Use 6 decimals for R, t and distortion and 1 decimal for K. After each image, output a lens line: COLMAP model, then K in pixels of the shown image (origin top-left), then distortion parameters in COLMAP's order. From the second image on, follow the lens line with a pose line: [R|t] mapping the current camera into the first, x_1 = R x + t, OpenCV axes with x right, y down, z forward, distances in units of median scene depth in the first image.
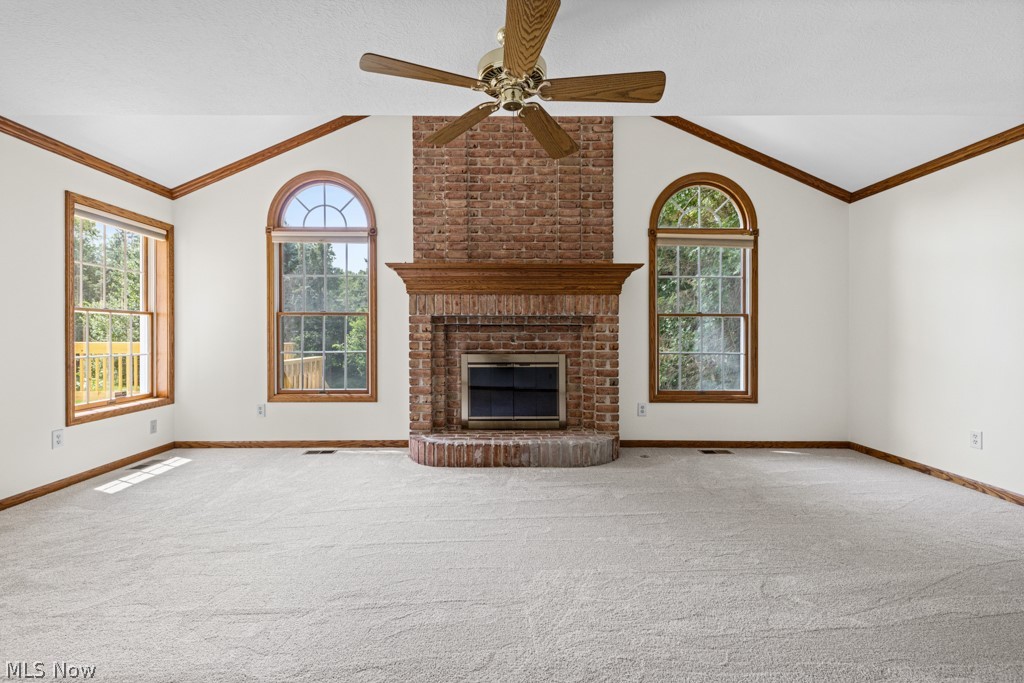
lens RADIAL K [[441.1, 0, 514.3], [0, 441.1, 342.6], [0, 0, 1]] dist [0.009627, -0.000624]
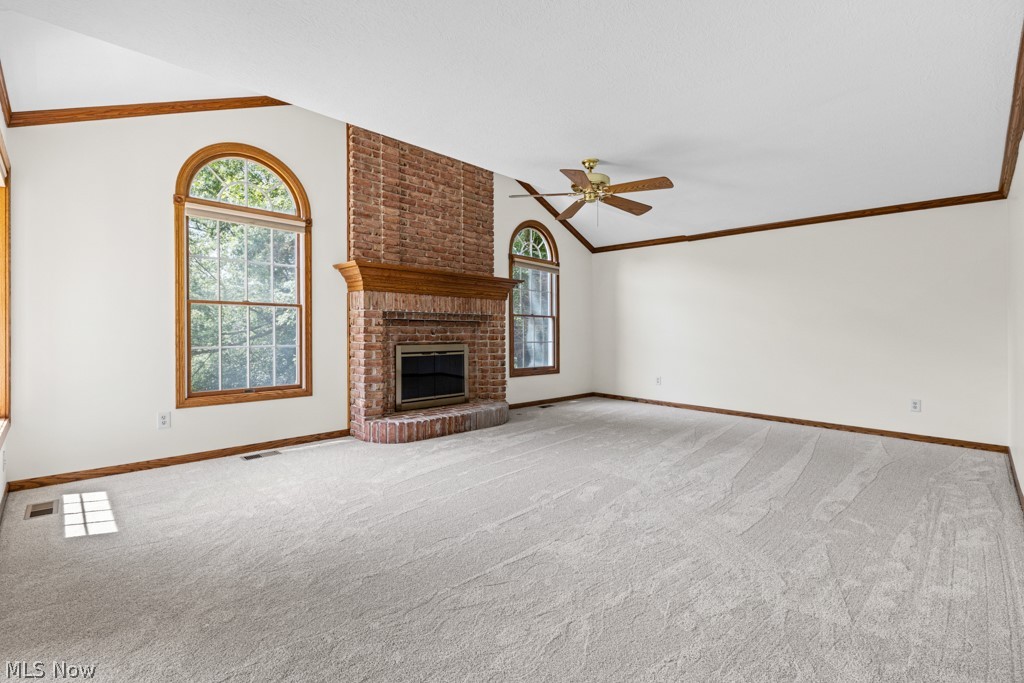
lens RADIAL K [[441.1, 0, 514.5], [0, 441.1, 332.4], [0, 0, 1]] dist [0.009627, -0.000624]
pose [[0.724015, 0.000991, 0.689783, -0.676424], [0.004367, 0.999972, -0.006021, 0.000800], [-0.689770, 0.007372, 0.723991, -0.027004]]
